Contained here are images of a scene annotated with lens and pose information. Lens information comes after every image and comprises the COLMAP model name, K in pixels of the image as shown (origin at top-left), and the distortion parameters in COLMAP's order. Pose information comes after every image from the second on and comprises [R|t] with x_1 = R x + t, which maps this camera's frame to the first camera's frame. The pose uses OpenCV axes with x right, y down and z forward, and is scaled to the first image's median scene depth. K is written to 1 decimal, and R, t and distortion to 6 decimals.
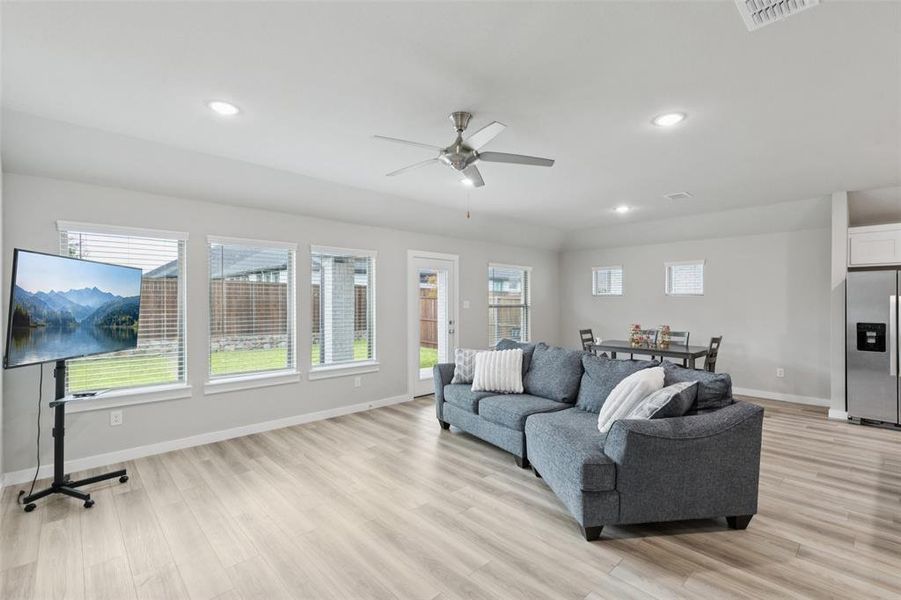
lens RADIAL K [[407.8, 0, 451.7], [0, 407.8, 301.2], [0, 0, 1]] dist [0.004893, 0.000460]
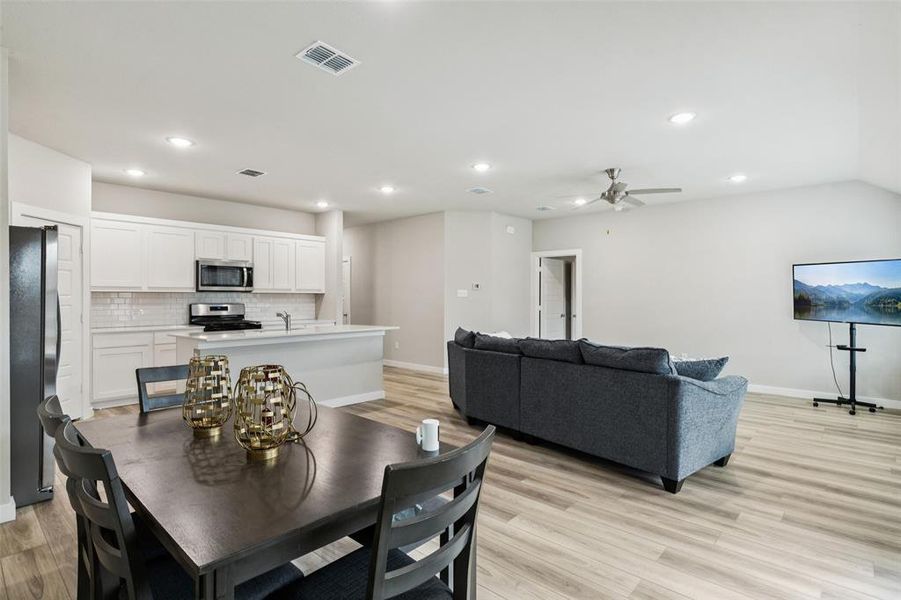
lens RADIAL K [[451.3, 0, 451.2], [0, 451.3, 297.6], [0, 0, 1]] dist [0.000587, 0.000208]
pose [[-0.996070, -0.008027, -0.088207, 0.502126], [-0.008390, 0.999958, 0.003741, 0.018347], [0.088173, 0.004467, -0.996095, 1.683354]]
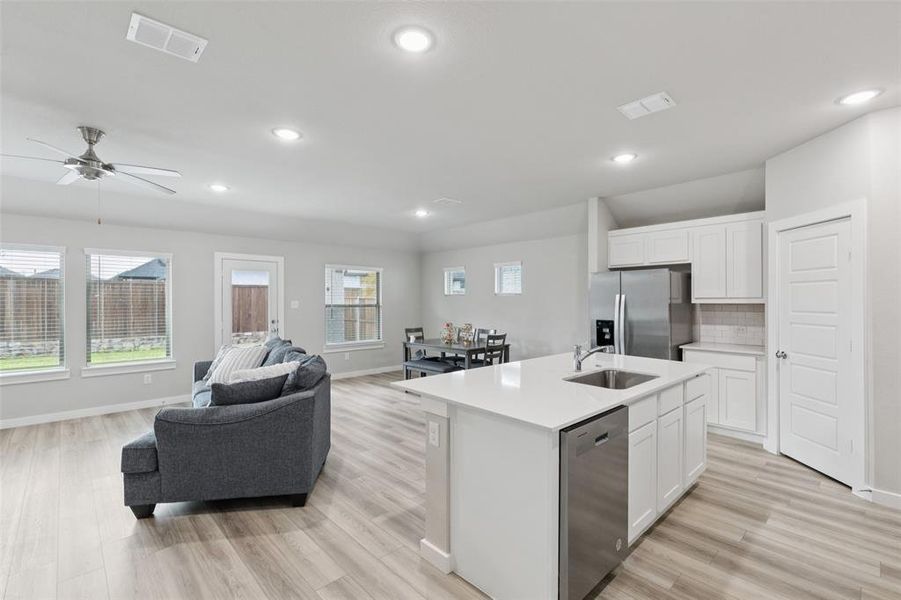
lens RADIAL K [[407.8, 0, 451.7], [0, 407.8, 301.2], [0, 0, 1]] dist [0.004893, 0.000460]
pose [[0.999926, -0.003848, 0.011546, 0.605368], [0.003846, 0.999993, 0.000228, 0.002072], [-0.011547, -0.000183, 0.999933, -0.058094]]
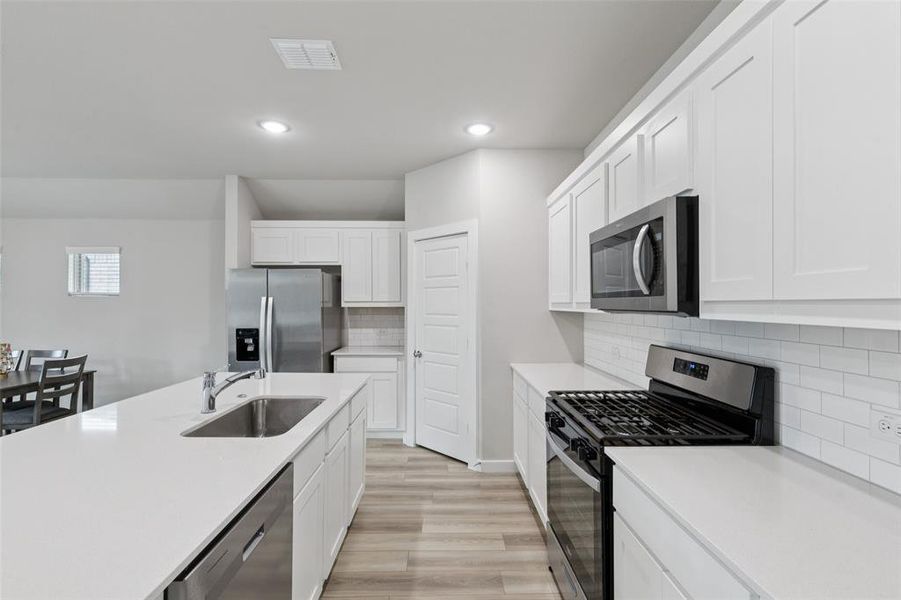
lens RADIAL K [[407.8, 0, 451.7], [0, 407.8, 301.2], [0, 0, 1]] dist [0.004893, 0.000460]
pose [[0.664264, 0.001723, 0.747496, 0.658406], [0.003094, 0.999982, -0.005055, 0.001645], [-0.747492, 0.005670, 0.664247, 0.104553]]
